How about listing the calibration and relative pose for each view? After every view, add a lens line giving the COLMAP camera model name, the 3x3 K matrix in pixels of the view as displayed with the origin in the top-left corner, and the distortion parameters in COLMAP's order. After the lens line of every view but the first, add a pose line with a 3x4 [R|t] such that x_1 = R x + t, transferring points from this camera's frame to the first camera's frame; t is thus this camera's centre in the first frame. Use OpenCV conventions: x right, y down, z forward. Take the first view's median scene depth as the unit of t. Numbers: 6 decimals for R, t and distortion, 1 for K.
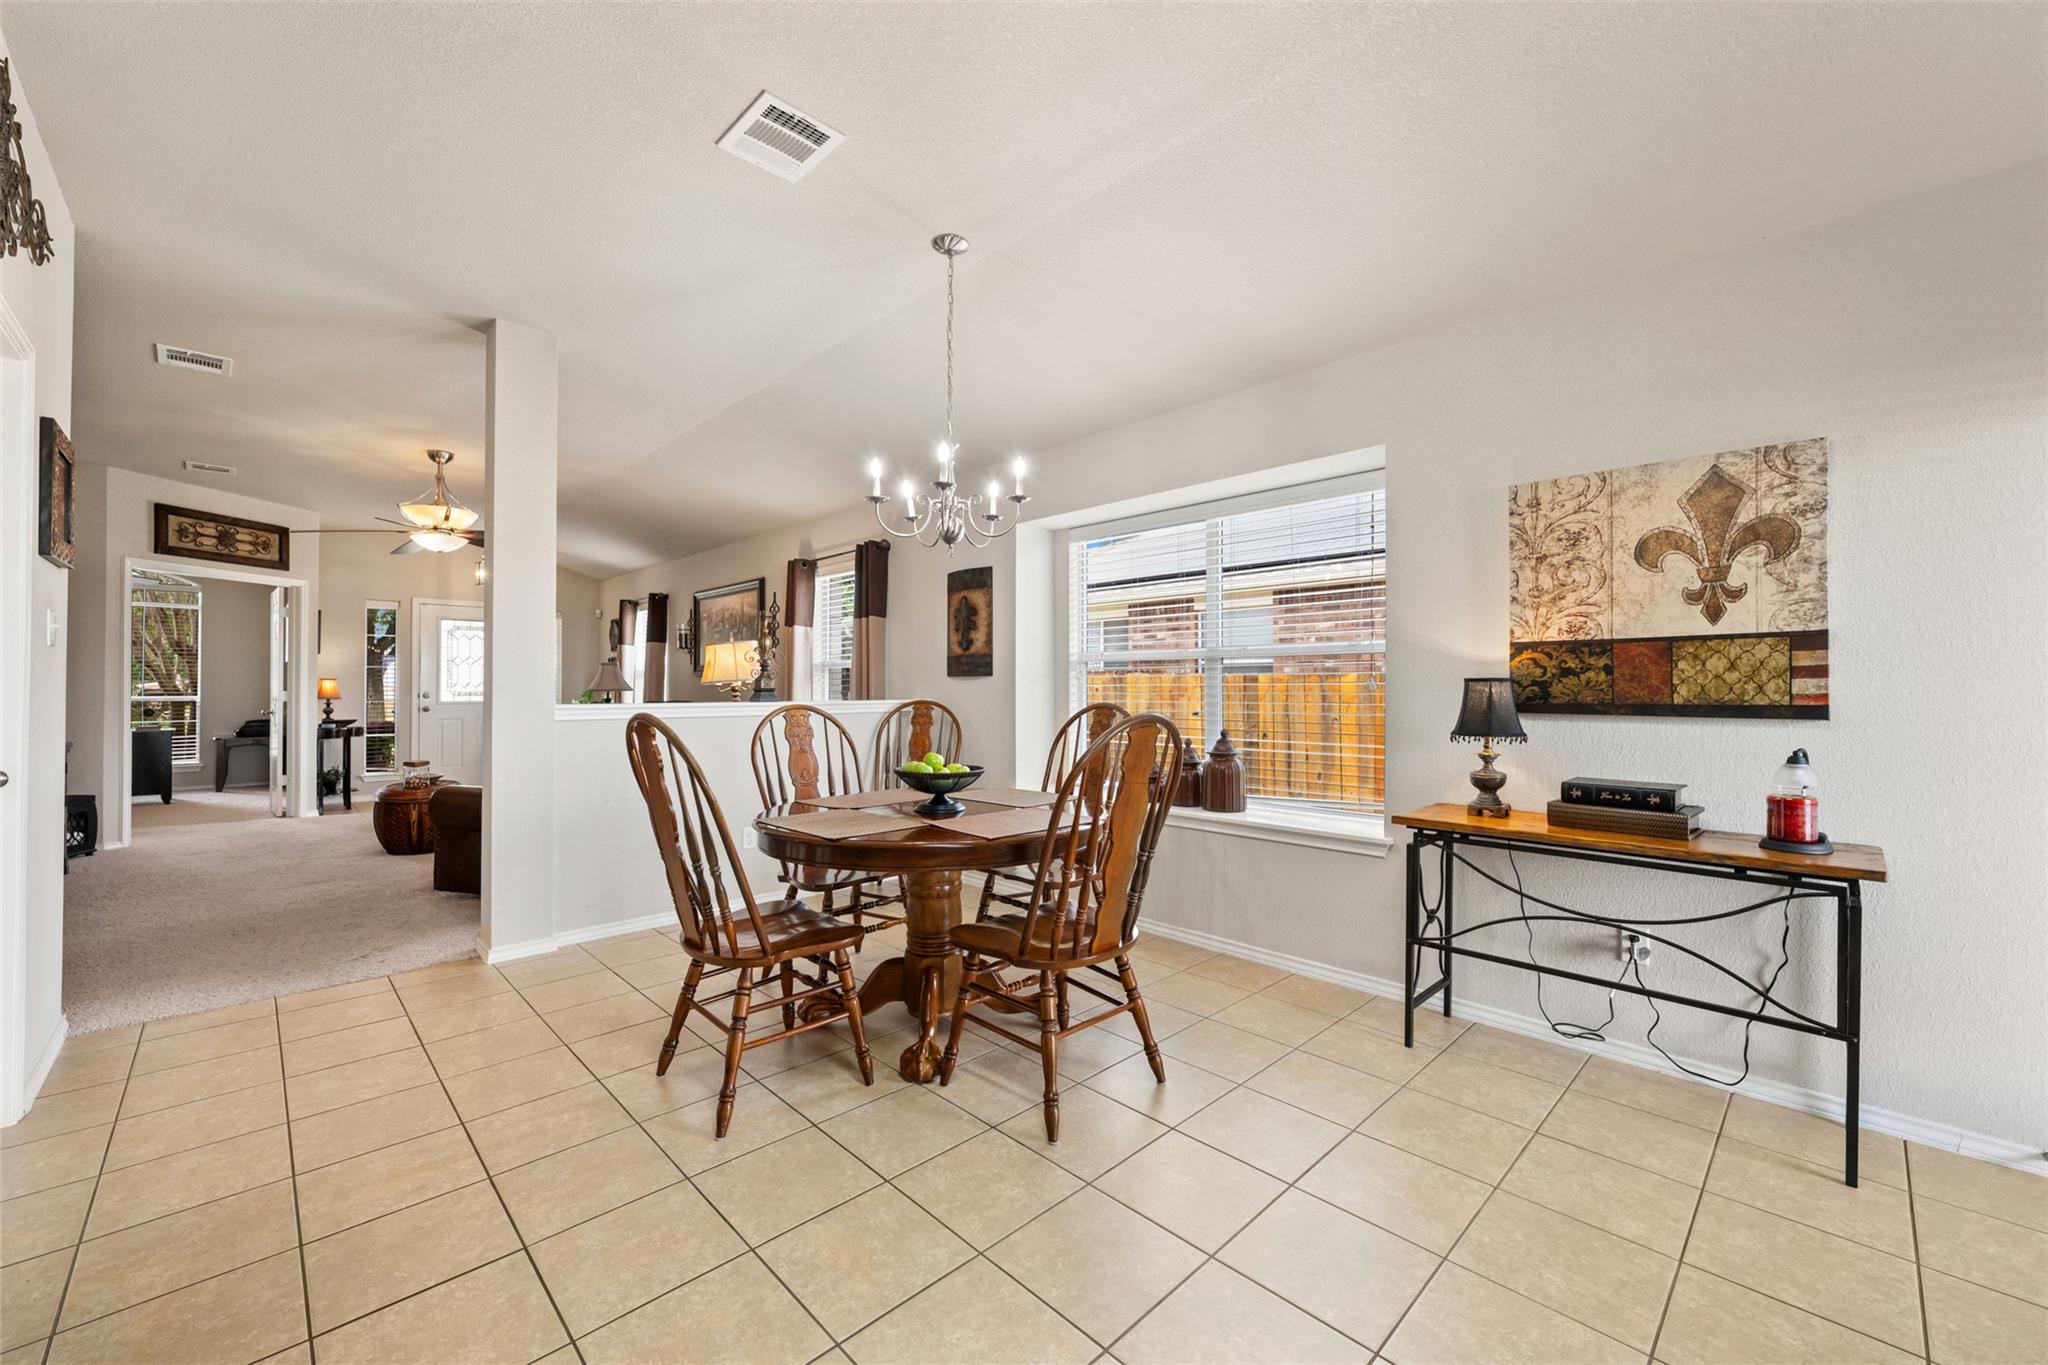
lens RADIAL K [[812.0, 0, 1024.1], [0, 812.0, 680.7], [0, 0, 1]] dist [-0.000705, 0.000297]
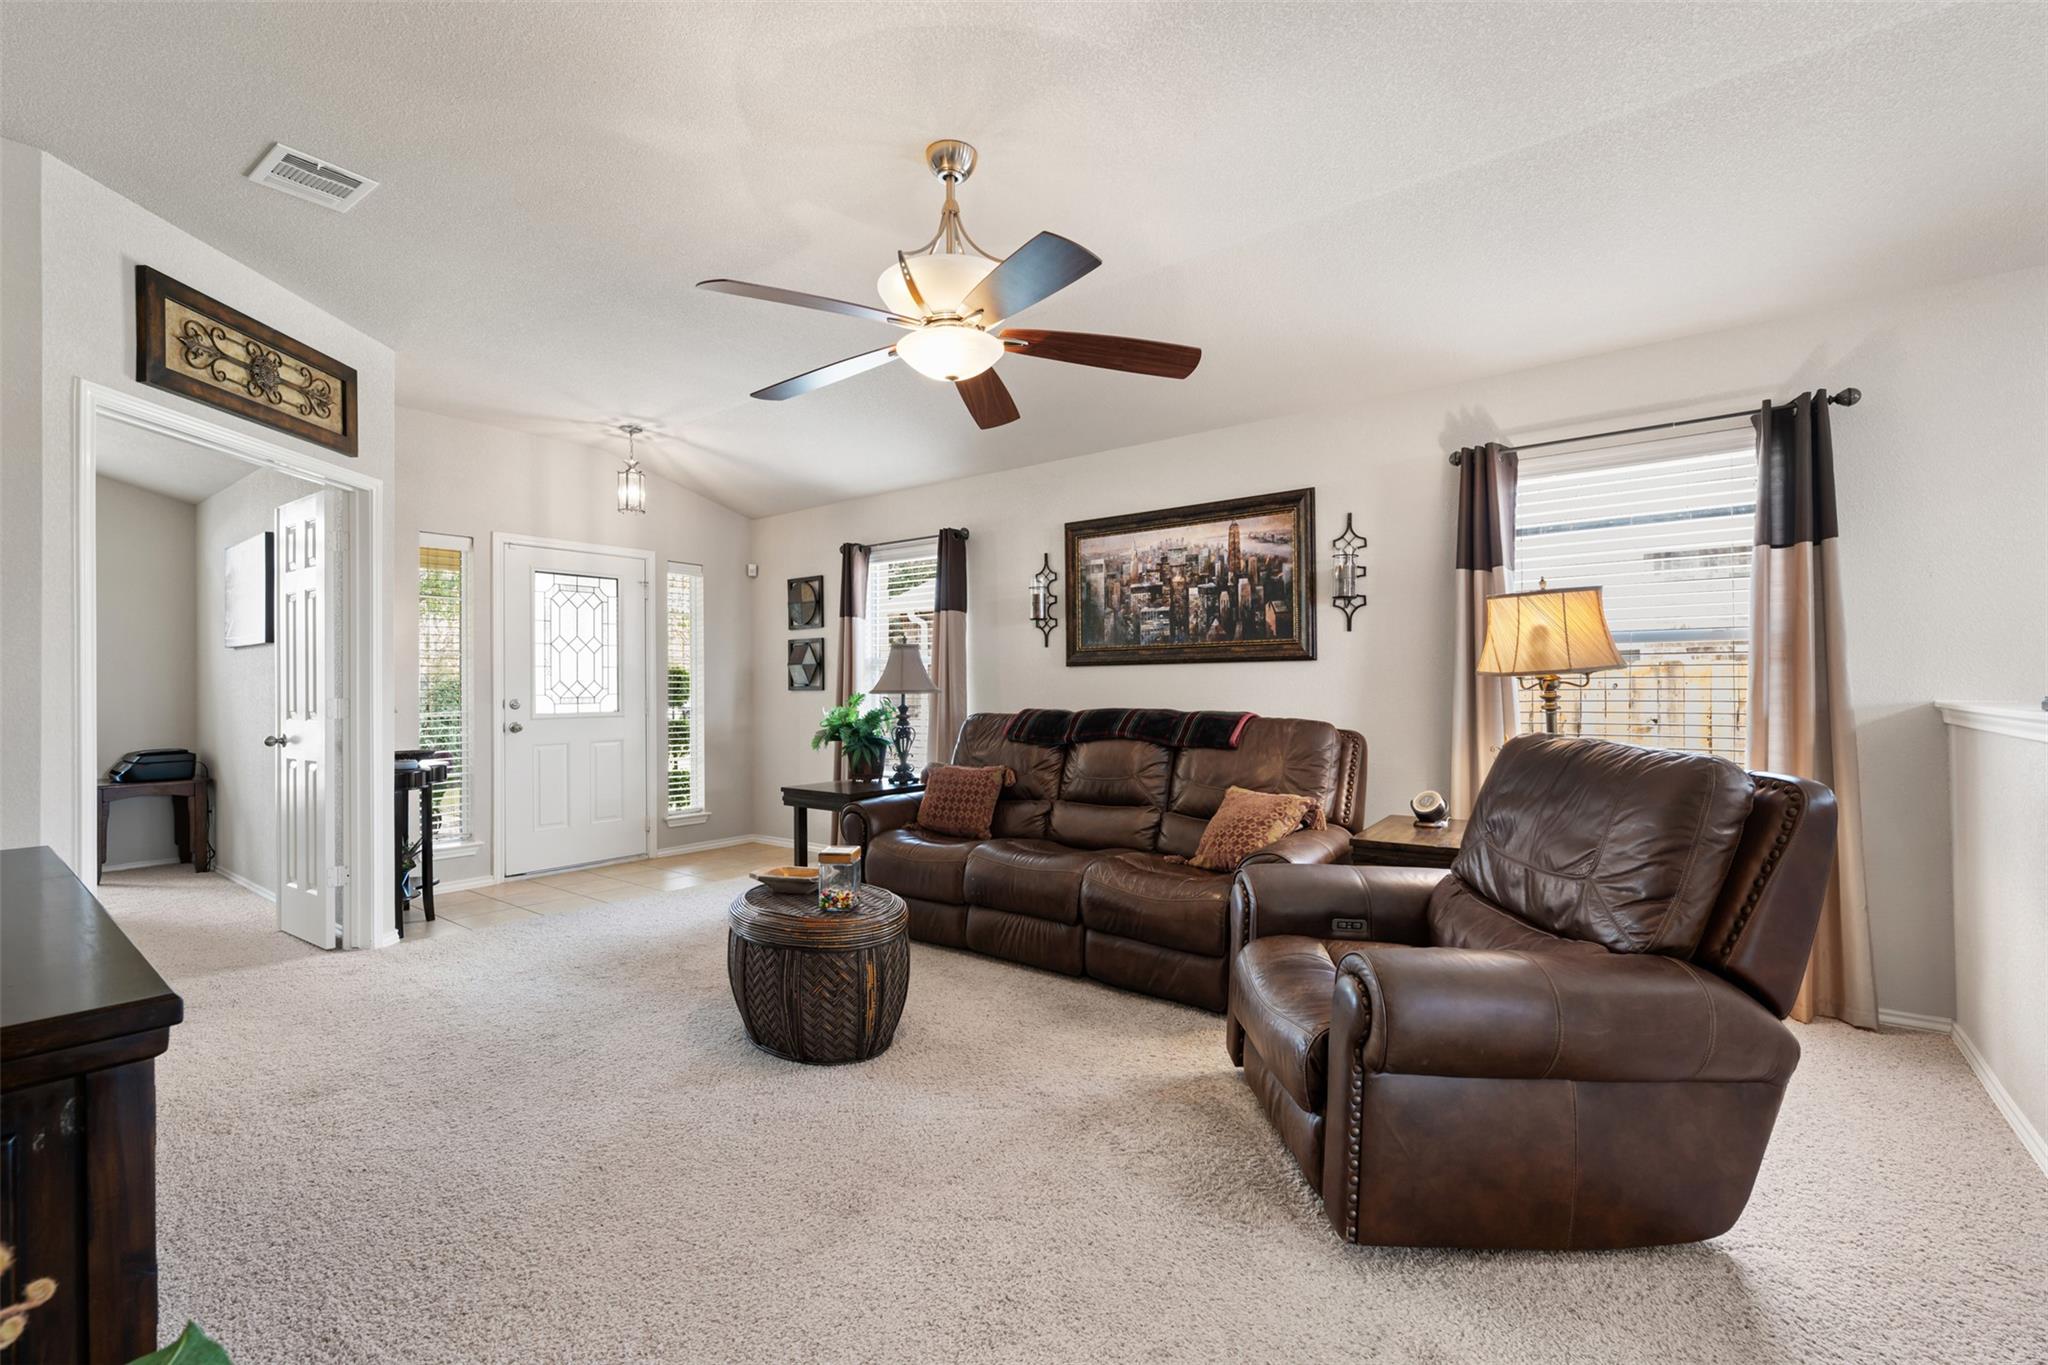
lens RADIAL K [[896.4, 0, 1018.9], [0, 896.4, 680.9], [0, 0, 1]] dist [-0.000486, 0.000463]
pose [[0.988590, -0.007667, 0.150437, -0.858900], [0.007449, 0.999970, 0.002014, 0.005277], [-0.150448, -0.000870, 0.988618, 0.578706]]
